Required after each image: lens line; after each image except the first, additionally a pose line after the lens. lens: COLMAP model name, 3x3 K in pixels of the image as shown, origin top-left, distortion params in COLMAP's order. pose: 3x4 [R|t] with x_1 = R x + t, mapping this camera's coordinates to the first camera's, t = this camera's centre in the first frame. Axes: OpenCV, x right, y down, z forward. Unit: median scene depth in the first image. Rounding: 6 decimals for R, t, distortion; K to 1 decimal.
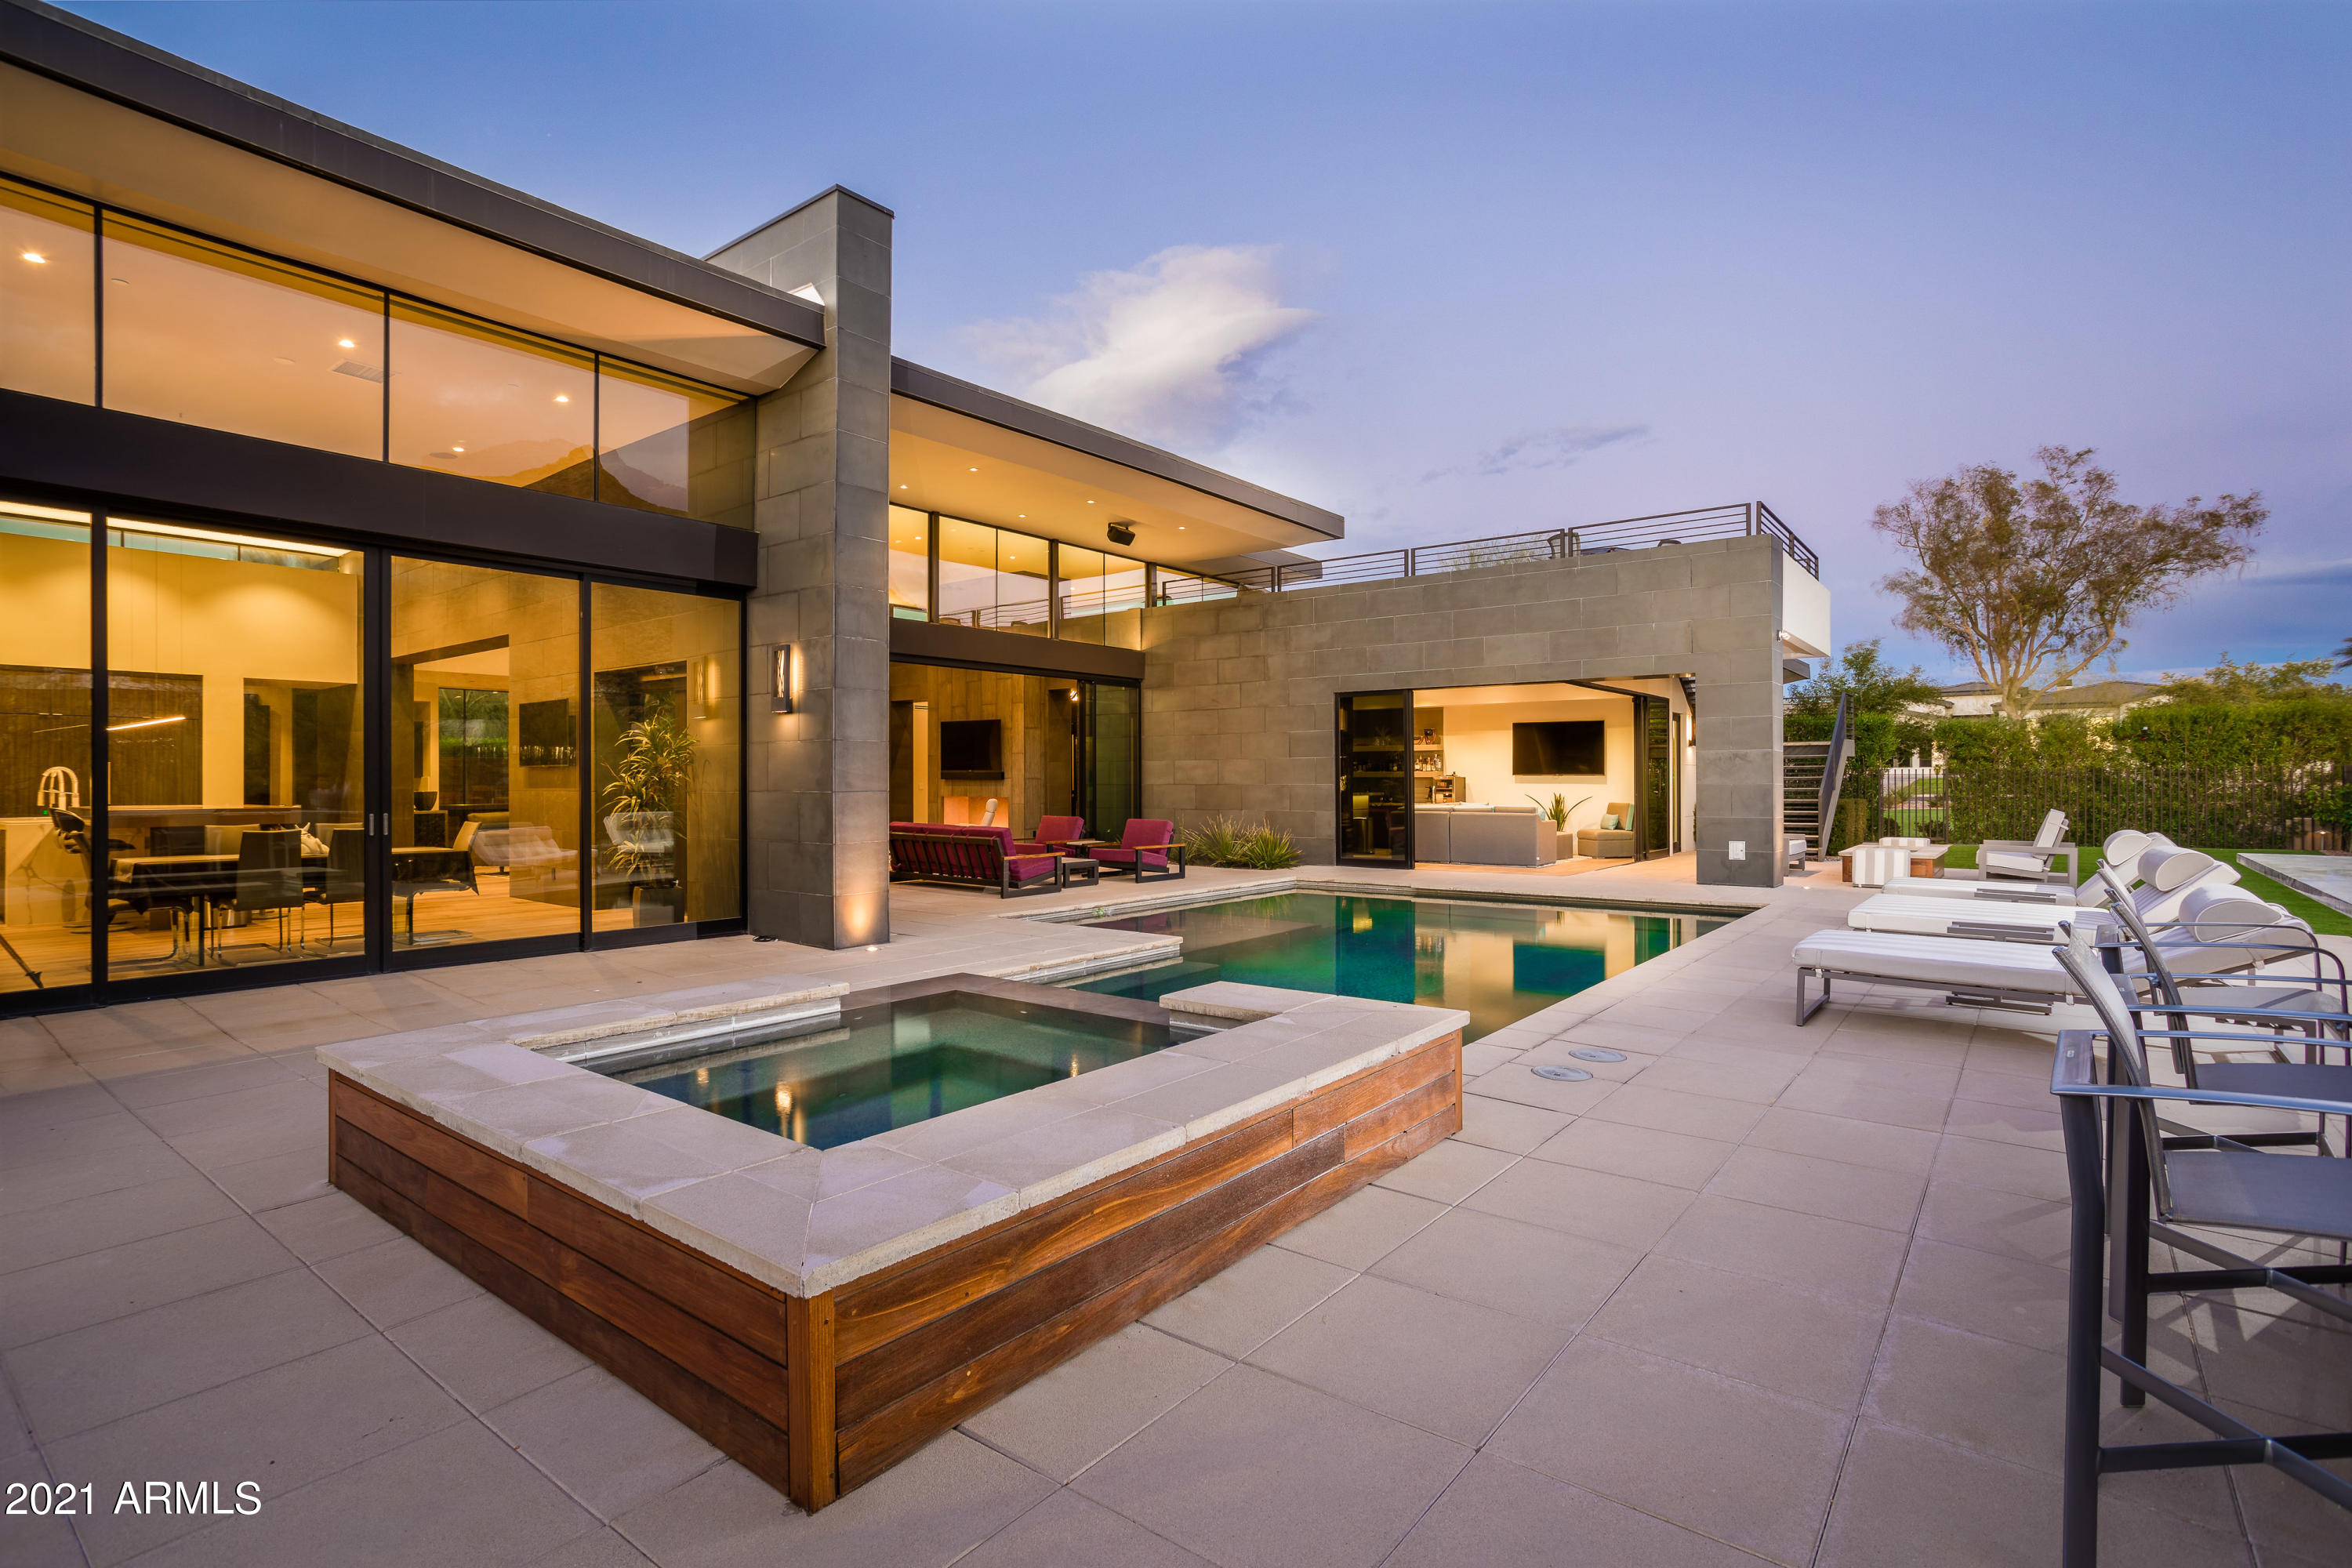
lens RADIAL K [[1142.1, 0, 1172.5], [0, 1142.1, 770.4], [0, 0, 1]] dist [-0.045800, 0.029731]
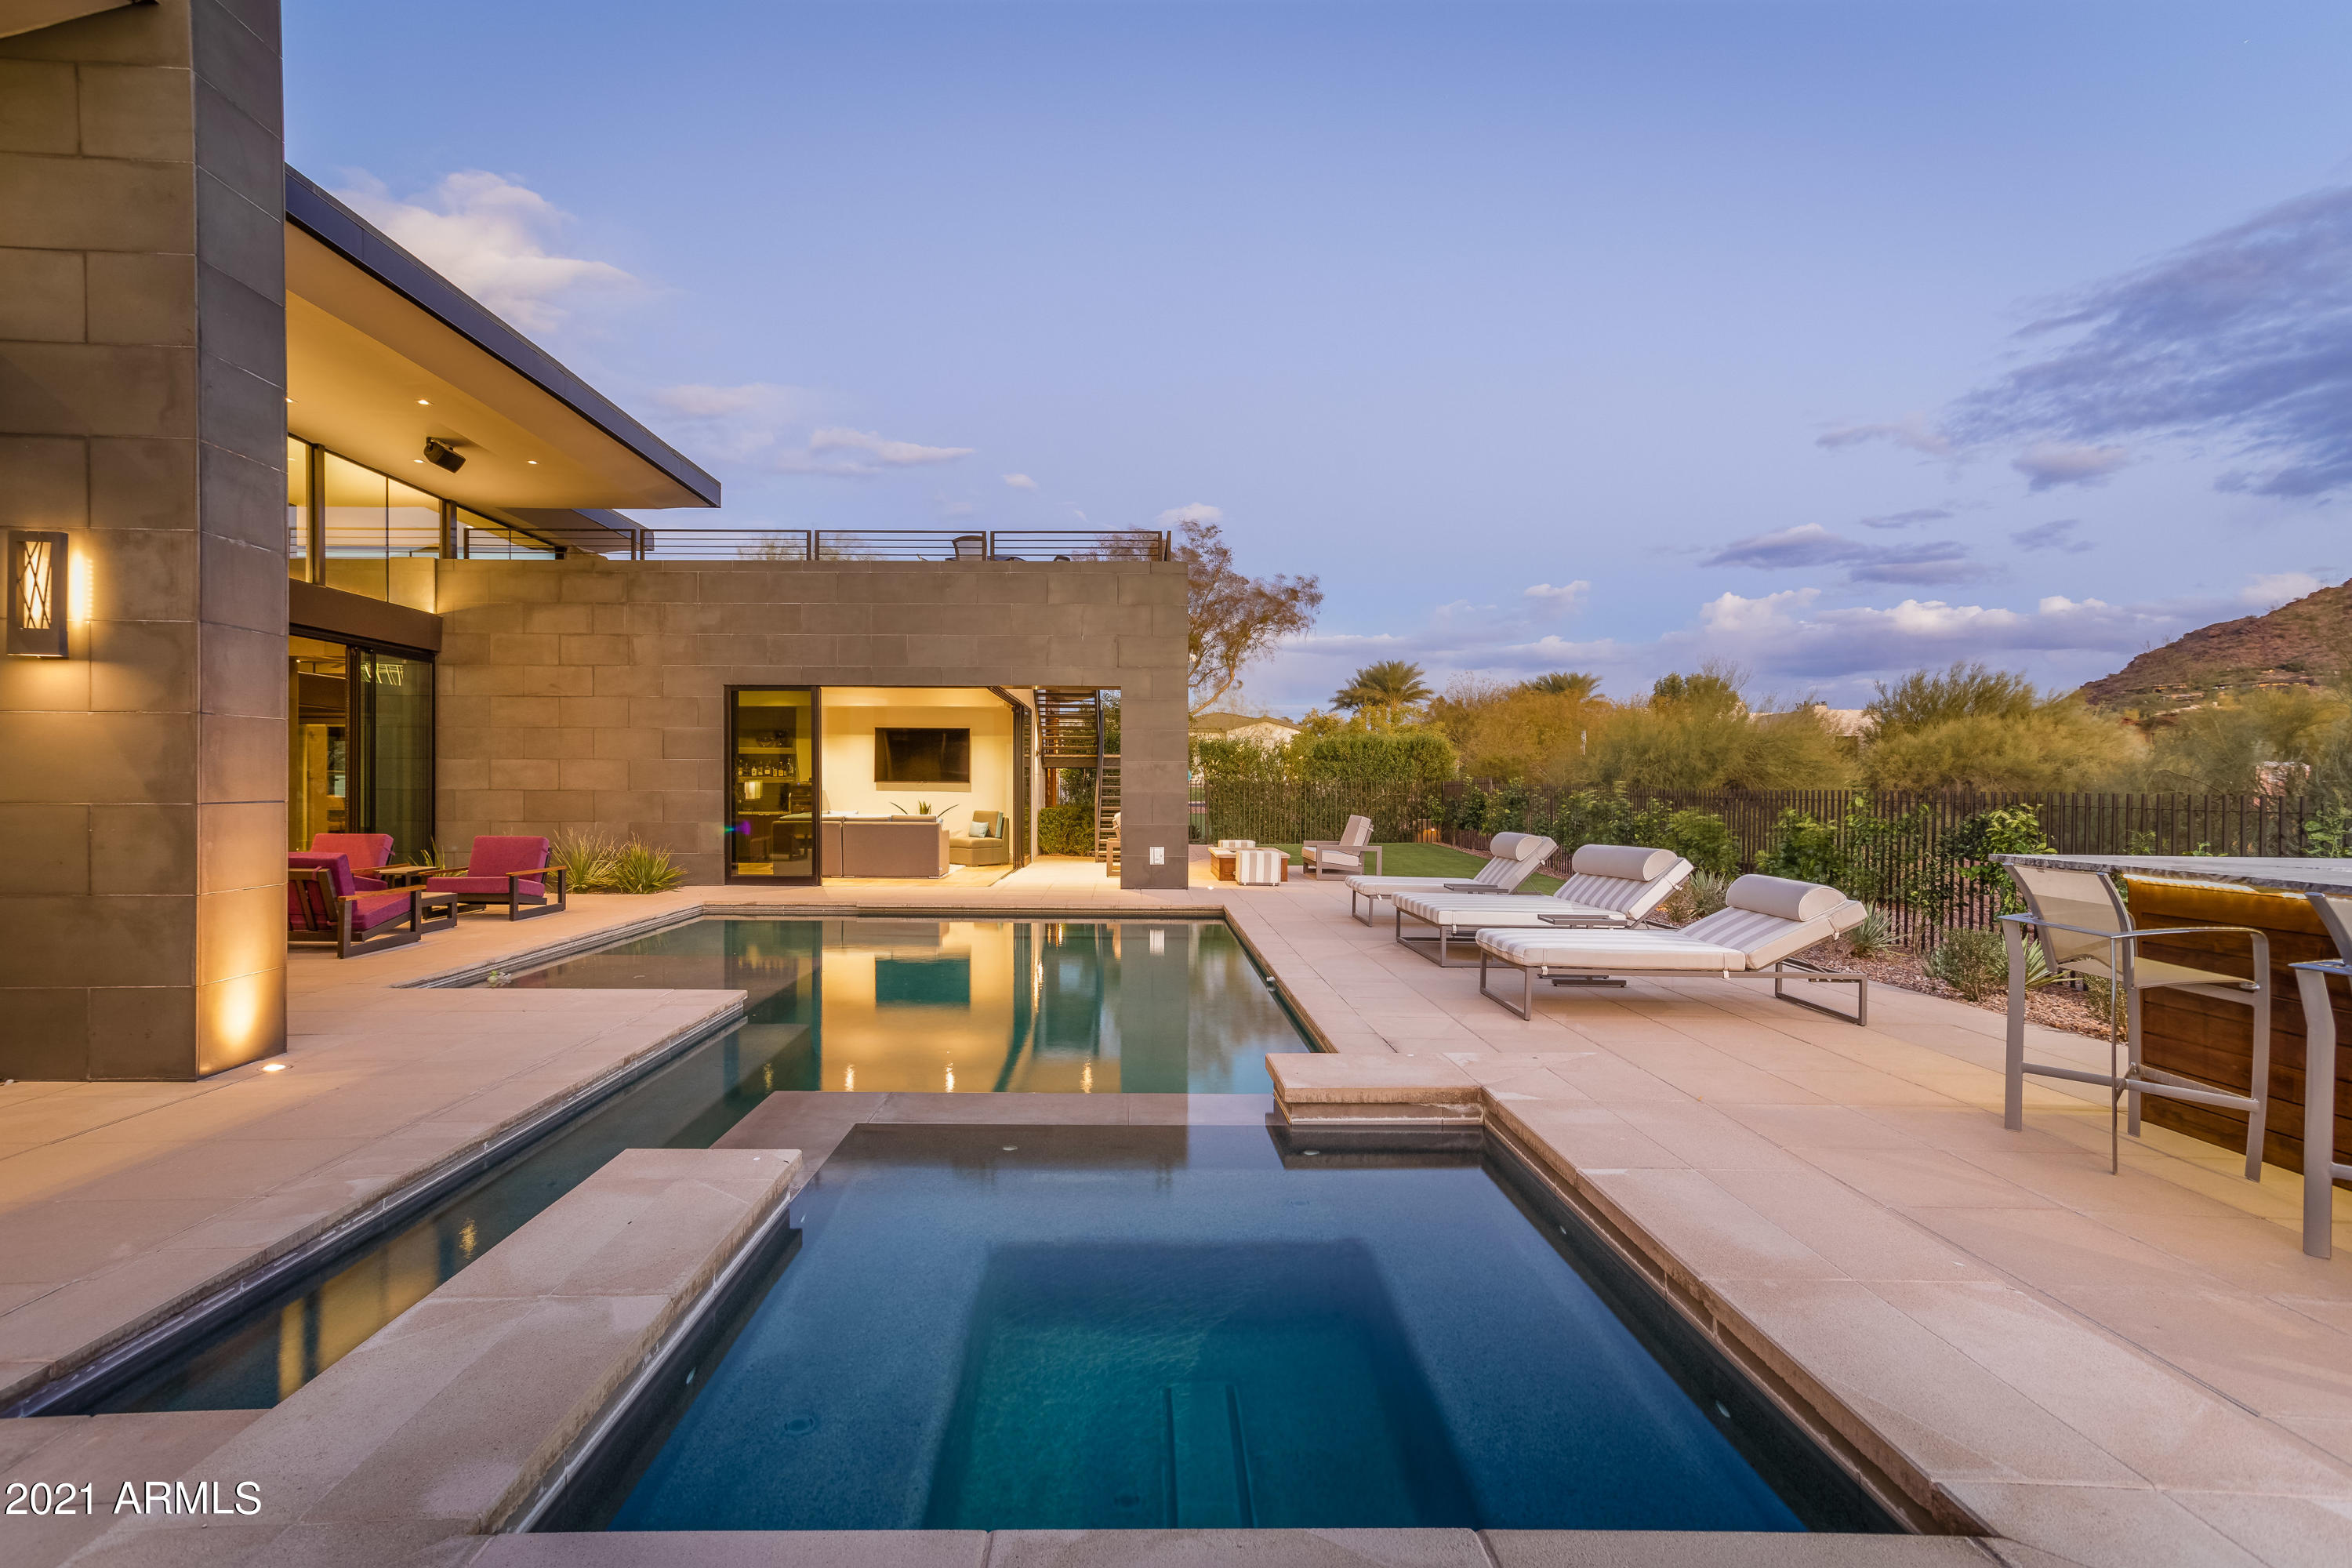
lens RADIAL K [[1144.5, 0, 1173.0], [0, 1144.5, 787.3], [0, 0, 1]] dist [-0.021134, 0.030708]
pose [[0.793550, 0.007070, 0.608464, -0.108265], [-0.012902, 0.999903, 0.005208, 0.000491], [-0.608368, -0.011983, 0.793564, 0.101070]]
